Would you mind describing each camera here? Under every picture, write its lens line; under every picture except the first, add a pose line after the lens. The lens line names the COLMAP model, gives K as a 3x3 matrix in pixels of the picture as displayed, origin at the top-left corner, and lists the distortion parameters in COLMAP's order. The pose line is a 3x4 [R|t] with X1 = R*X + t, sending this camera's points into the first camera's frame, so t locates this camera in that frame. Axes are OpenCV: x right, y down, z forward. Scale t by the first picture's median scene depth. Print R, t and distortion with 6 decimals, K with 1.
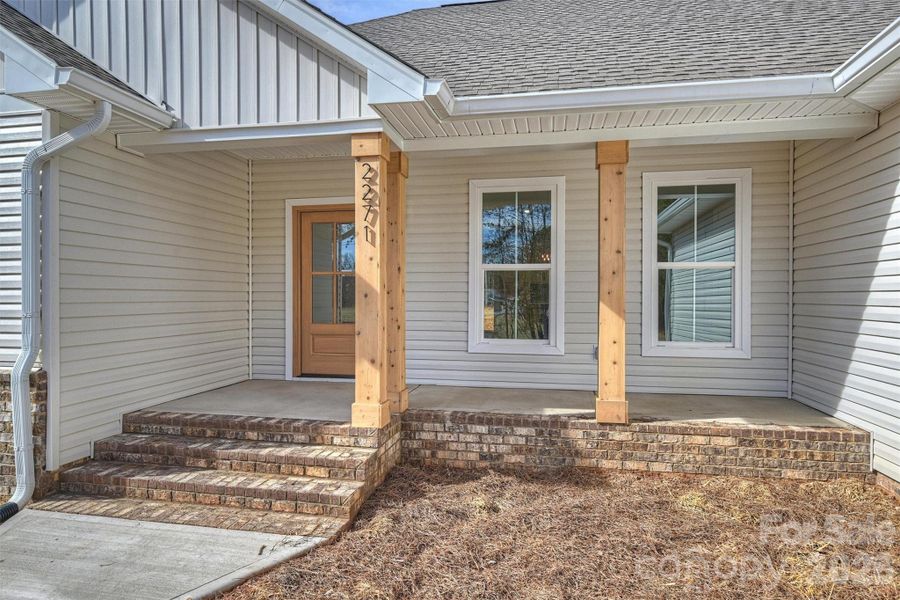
lens RADIAL K [[540.9, 0, 449.6], [0, 540.9, 299.6], [0, 0, 1]] dist [0.000433, 0.000245]
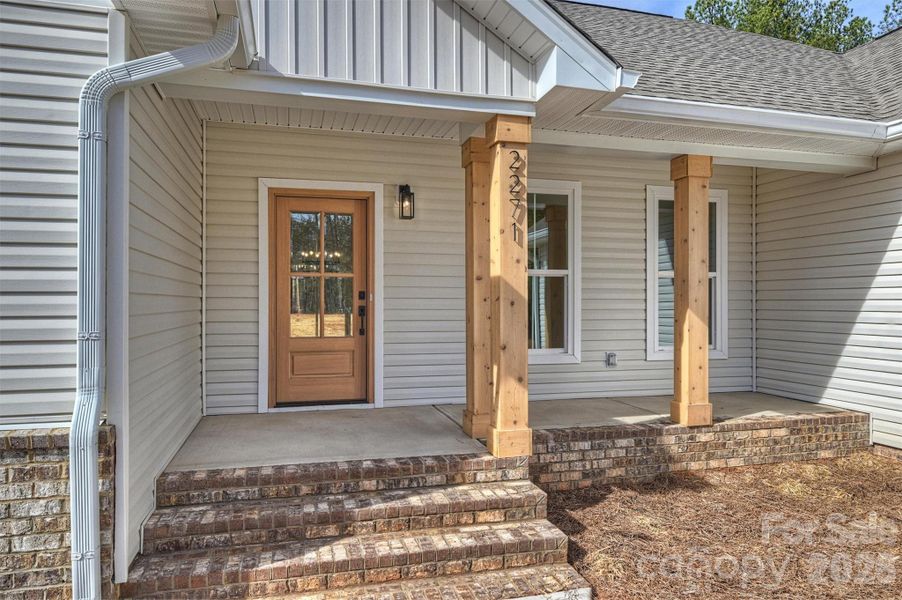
lens RADIAL K [[586.0, 0, 451.0], [0, 586.0, 300.0], [0, 0, 1]] dist [0.001428, -0.001370]
pose [[0.898428, 0.001331, 0.439118, -0.647095], [0.002684, 0.999960, -0.008524, -0.005365], [-0.439112, 0.008836, 0.898389, 0.201374]]
